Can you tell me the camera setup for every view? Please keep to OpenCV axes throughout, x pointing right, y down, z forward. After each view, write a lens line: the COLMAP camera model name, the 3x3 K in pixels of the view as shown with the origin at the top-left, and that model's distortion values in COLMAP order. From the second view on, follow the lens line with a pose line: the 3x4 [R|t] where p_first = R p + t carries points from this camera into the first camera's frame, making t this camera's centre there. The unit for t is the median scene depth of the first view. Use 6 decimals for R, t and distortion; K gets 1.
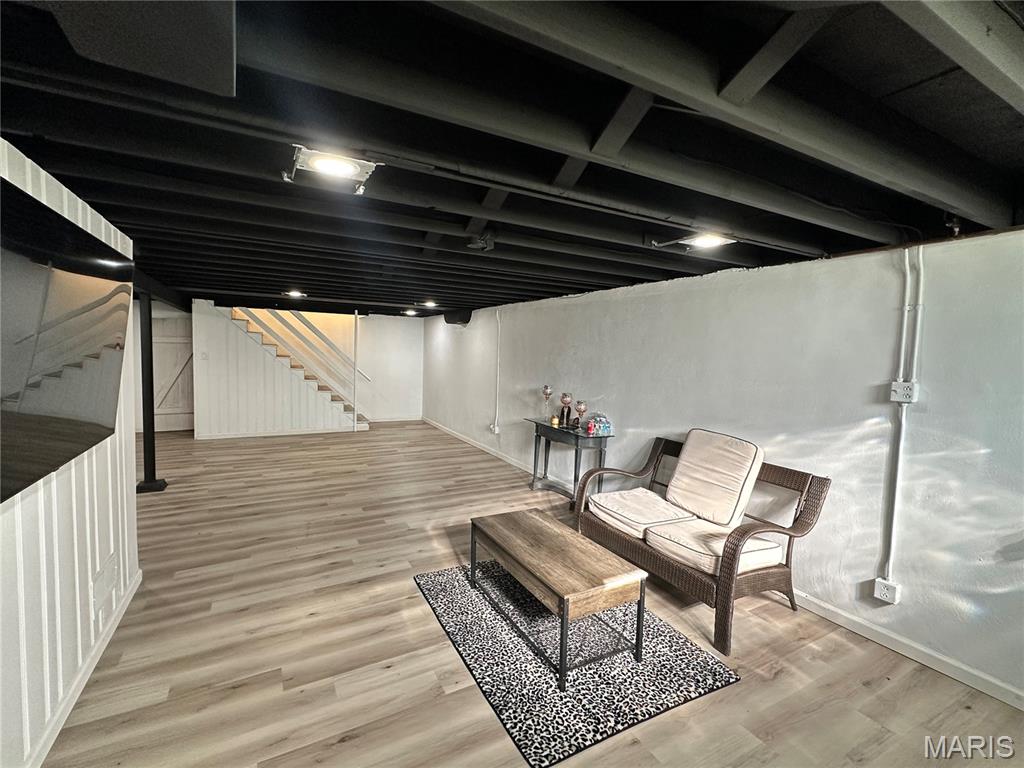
lens RADIAL K [[463.6, 0, 512.6], [0, 463.6, 381.2], [0, 0, 1]] dist [-0.000189, 0.000796]
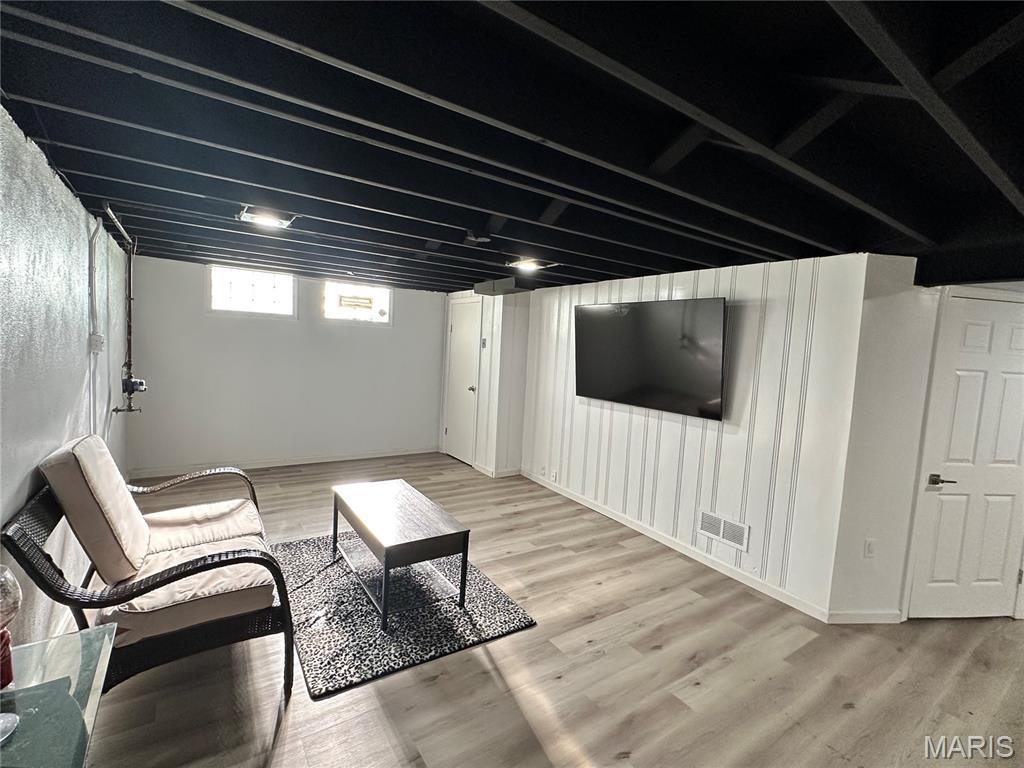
lens RADIAL K [[463.6, 0, 511.0], [0, 463.6, 383.5], [0, 0, 1]] dist [-0.000189, 0.000796]
pose [[-0.990508, -0.076517, -0.114190, -0.033276], [-0.092713, 0.985220, 0.144032, -0.086215], [0.101482, 0.153251, -0.982963, 1.363237]]
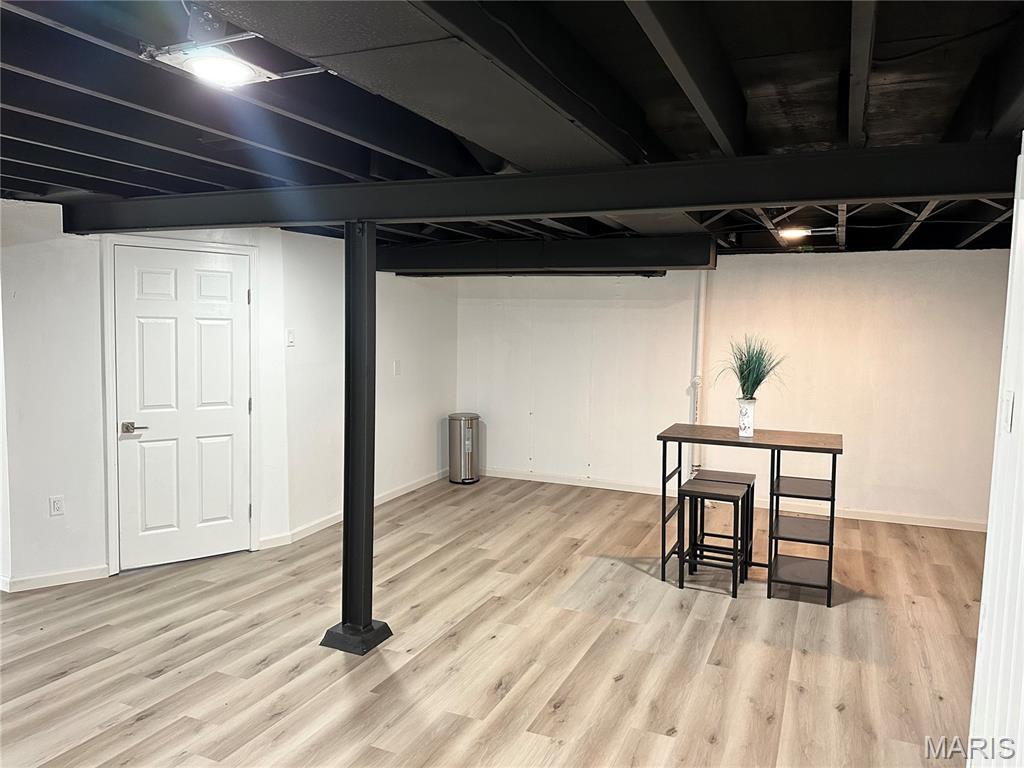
lens RADIAL K [[712.1, 0, 511.3], [0, 712.1, 381.5], [0, 0, 1]] dist [0.004422, -0.004437]
pose [[-0.793516, -0.002353, -0.608545, -0.566342], [-0.086586, 0.990255, 0.109076, -0.139737], [0.602358, 0.139245, -0.785987, 1.958465]]
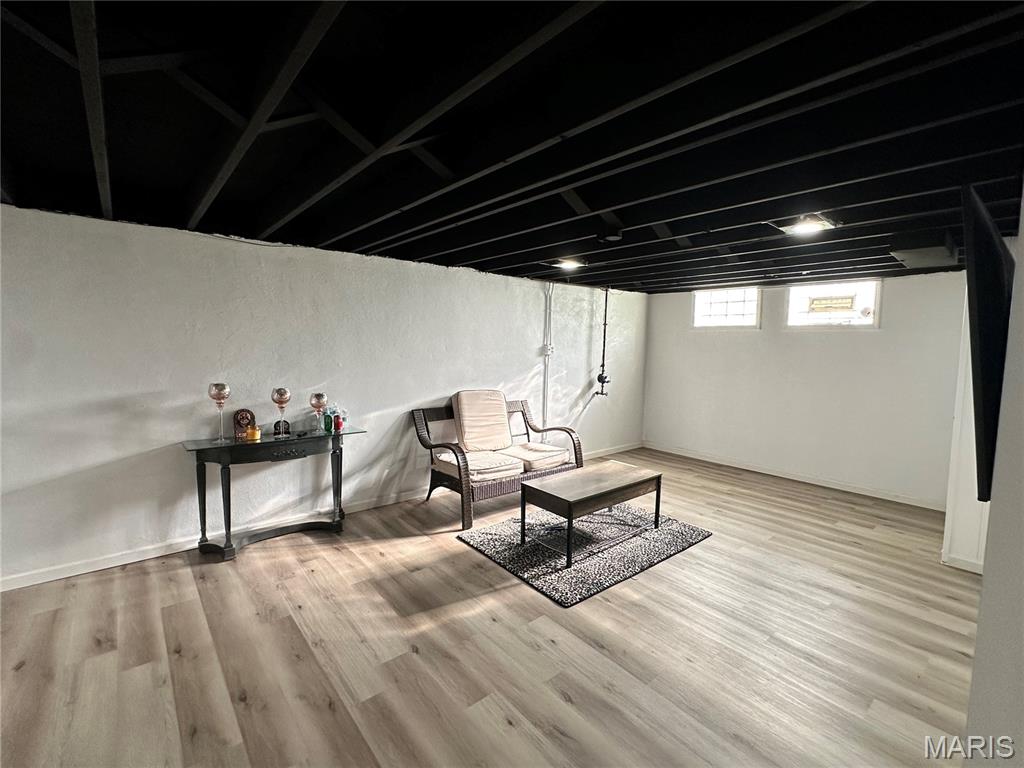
lens RADIAL K [[463.6, 0, 508.3], [0, 463.6, 381.9], [0, 0, 1]] dist [-0.000189, 0.000796]
pose [[-0.195236, -0.115836, 0.973892, -0.748174], [0.041989, 0.991103, 0.126301, -0.068293], [-0.979857, 0.065552, -0.188635, 0.966828]]
